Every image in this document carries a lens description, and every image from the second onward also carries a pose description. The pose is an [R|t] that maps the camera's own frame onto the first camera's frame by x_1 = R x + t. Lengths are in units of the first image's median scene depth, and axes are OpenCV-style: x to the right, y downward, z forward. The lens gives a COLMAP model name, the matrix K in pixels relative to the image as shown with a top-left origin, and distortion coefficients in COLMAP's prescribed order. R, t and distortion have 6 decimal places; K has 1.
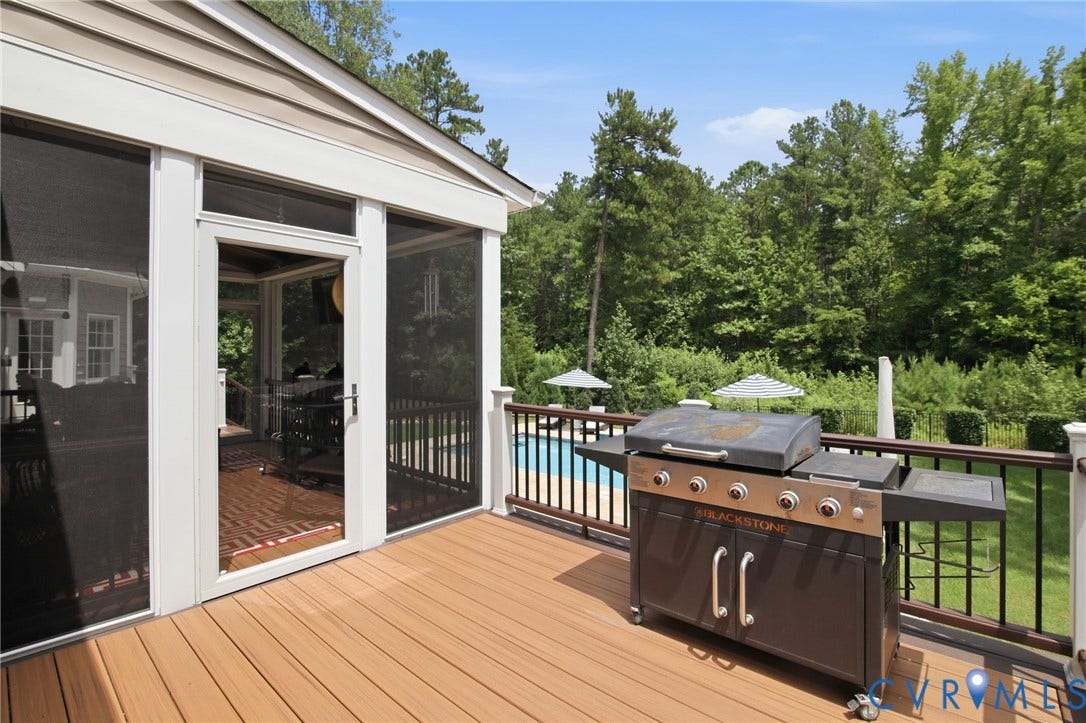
lens RADIAL K [[499.7, 0, 545.2], [0, 499.7, 354.2], [0, 0, 1]] dist [-0.021544, 0.000091]
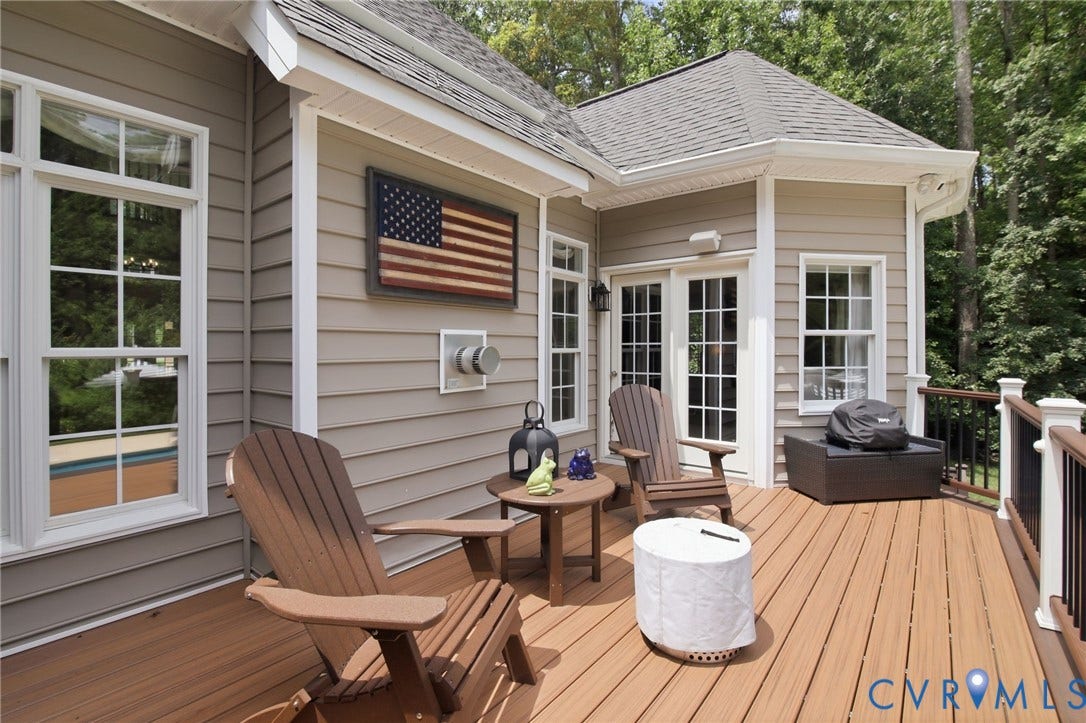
lens RADIAL K [[499.7, 0, 545.2], [0, 499.7, 354.2], [0, 0, 1]] dist [-0.021544, 0.000091]
pose [[0.053266, 0.006061, -0.998562, -0.483068], [0.001600, 0.999980, 0.006155, 0.003851], [0.998579, -0.001925, 0.053256, 0.719012]]
